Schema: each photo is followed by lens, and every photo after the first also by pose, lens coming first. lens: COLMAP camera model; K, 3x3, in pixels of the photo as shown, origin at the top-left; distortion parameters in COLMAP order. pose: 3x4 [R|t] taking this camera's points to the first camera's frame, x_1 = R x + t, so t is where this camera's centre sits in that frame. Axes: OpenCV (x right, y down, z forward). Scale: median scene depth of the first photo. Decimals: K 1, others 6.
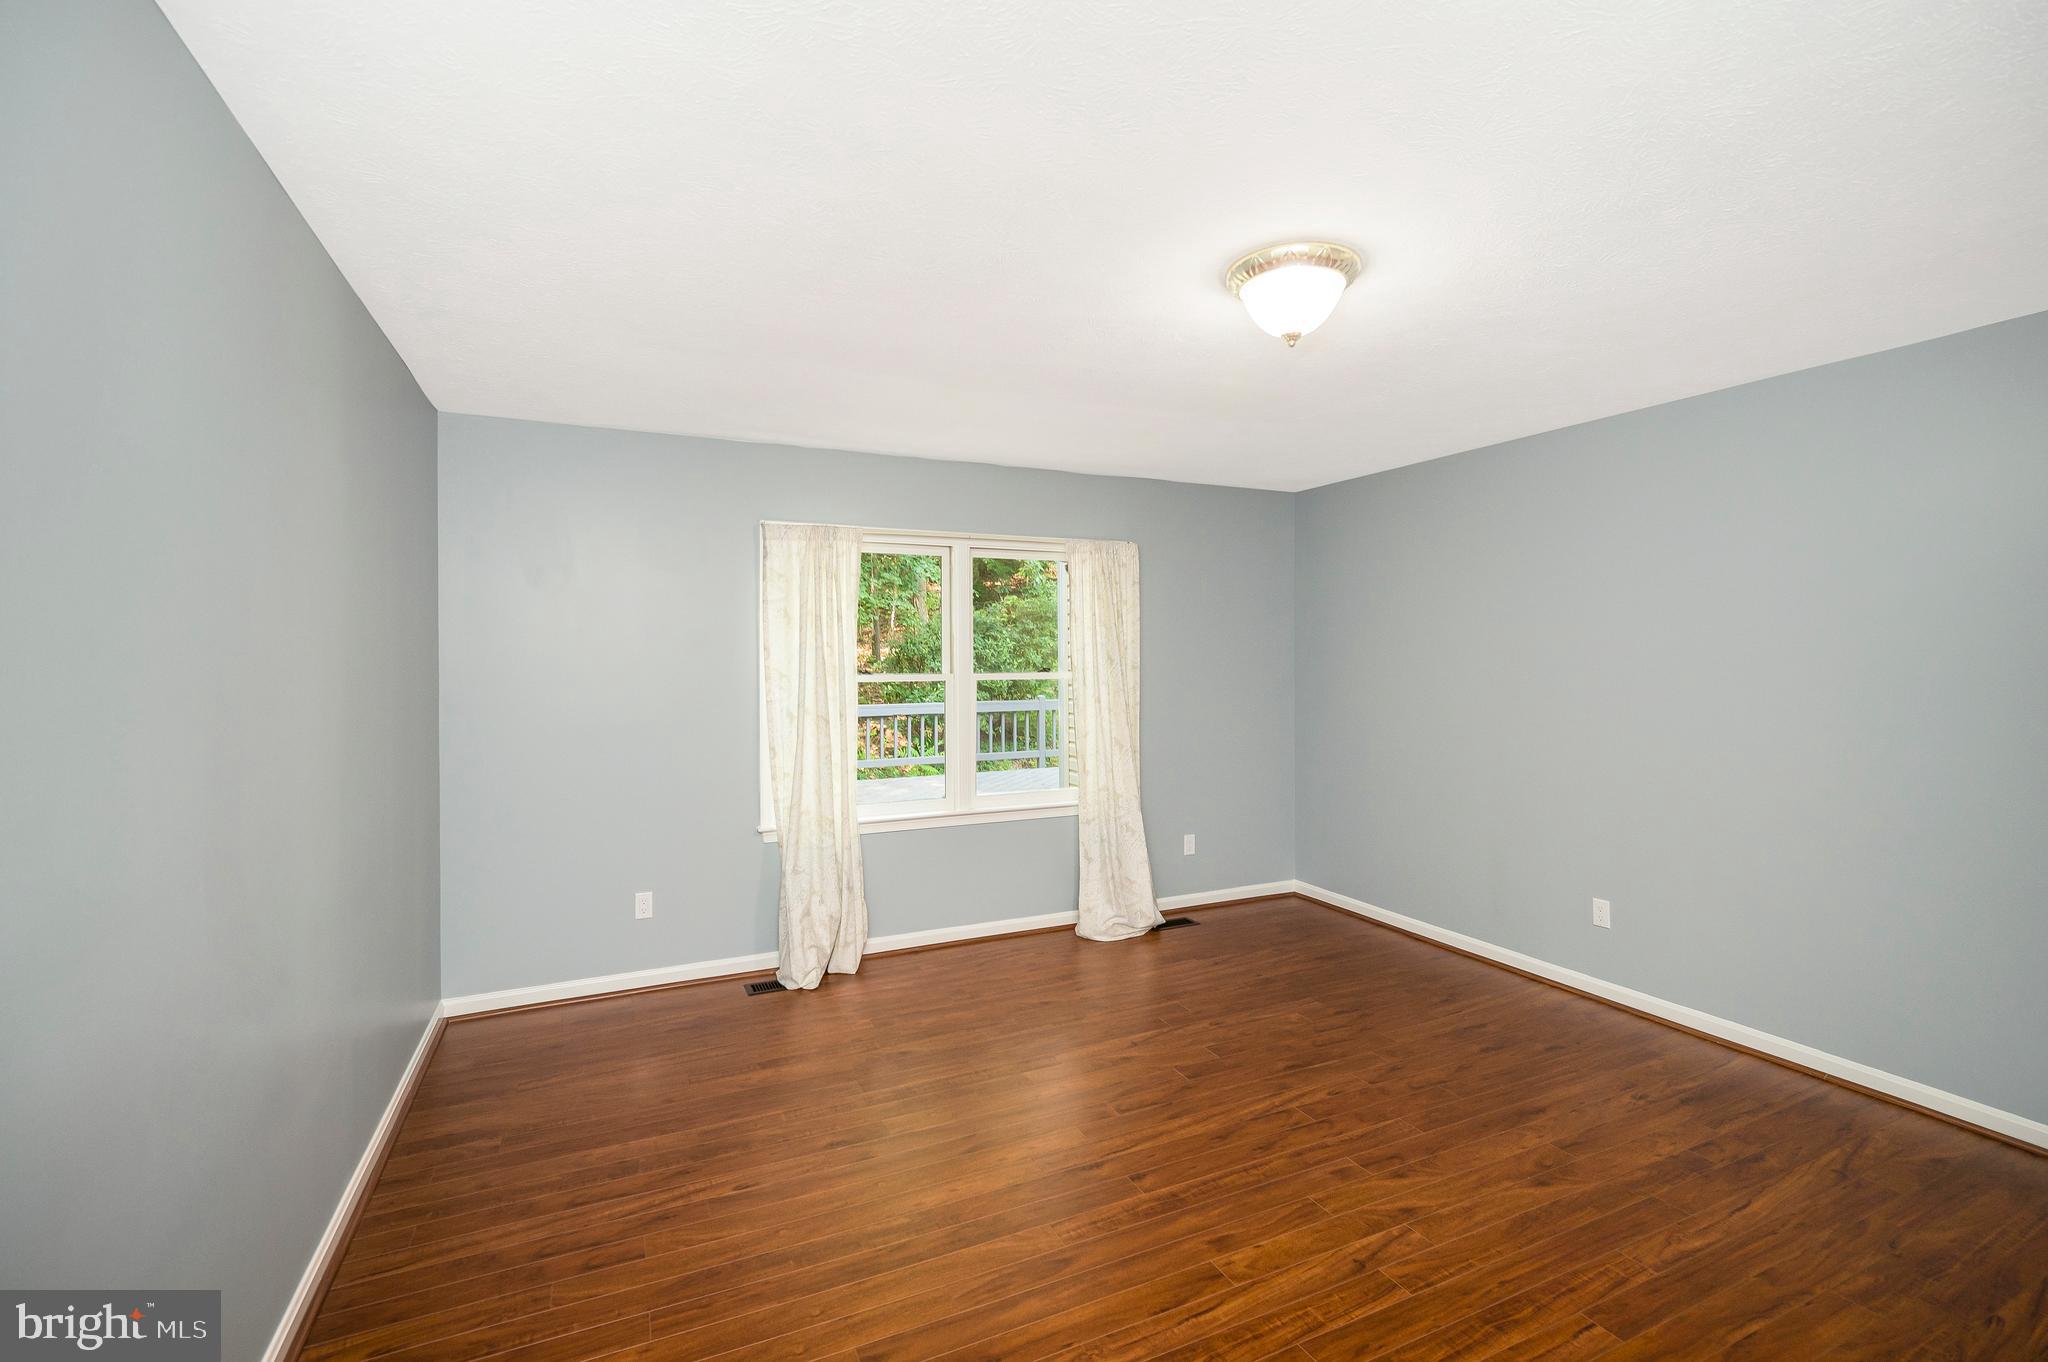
lens RADIAL K [[902.5, 0, 1024.4], [0, 902.5, 672.6], [0, 0, 1]] dist [-0.000521, -0.000078]
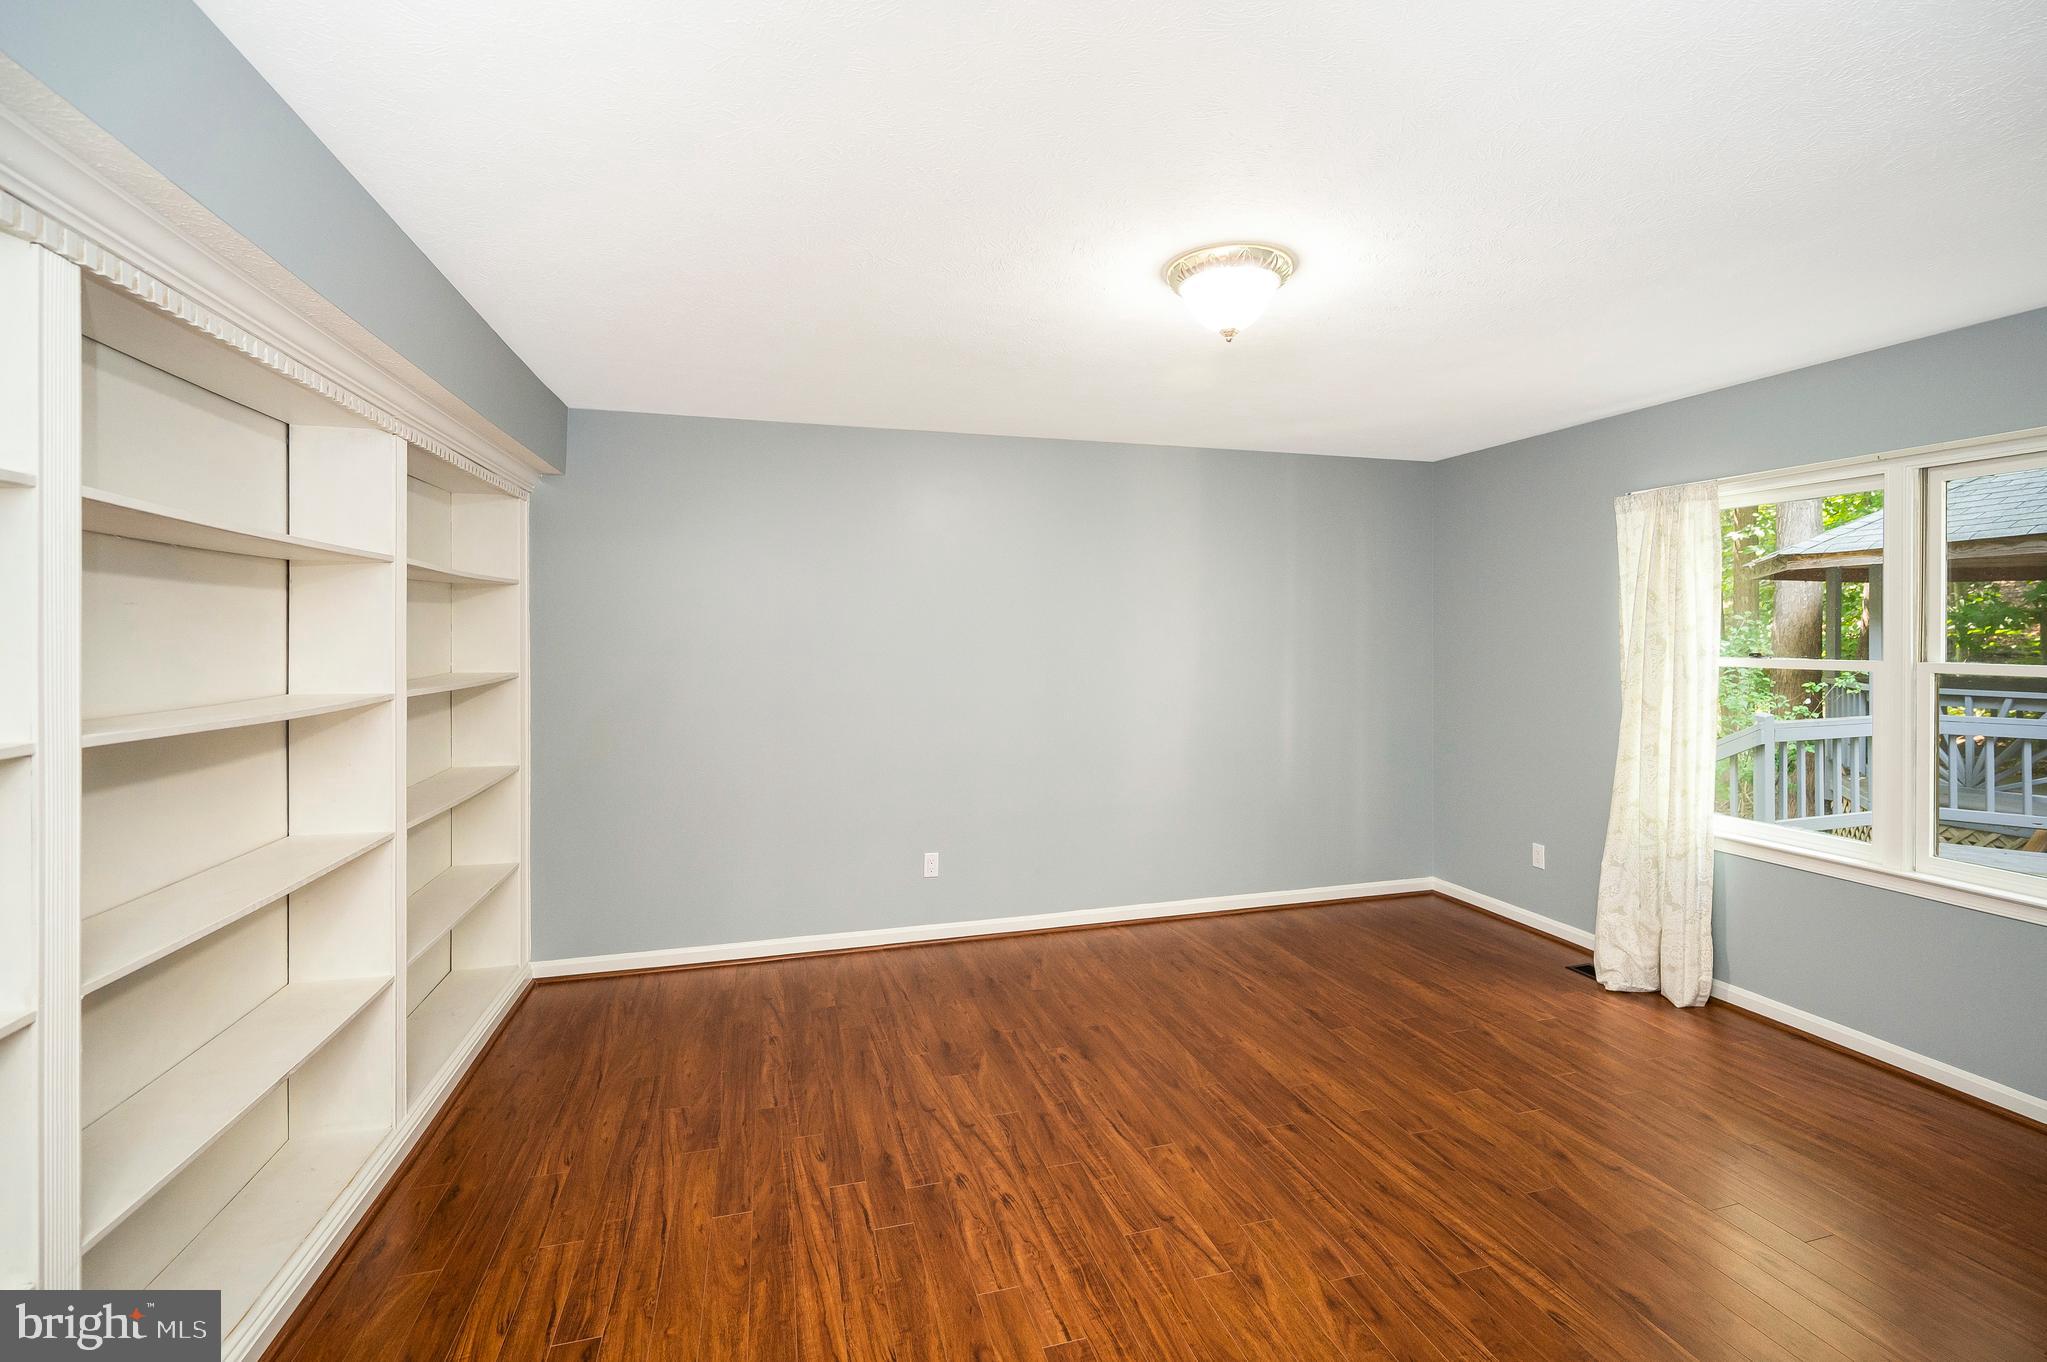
lens RADIAL K [[913.4, 0, 1026.6], [0, 913.4, 636.0], [0, 0, 1]] dist [0.000147, 0.000030]
pose [[-0.157418, 0.010491, -0.987476, 1.145556], [-0.007523, 0.999902, 0.011822, -0.035422], [0.987503, 0.009289, -0.157324, 0.785446]]
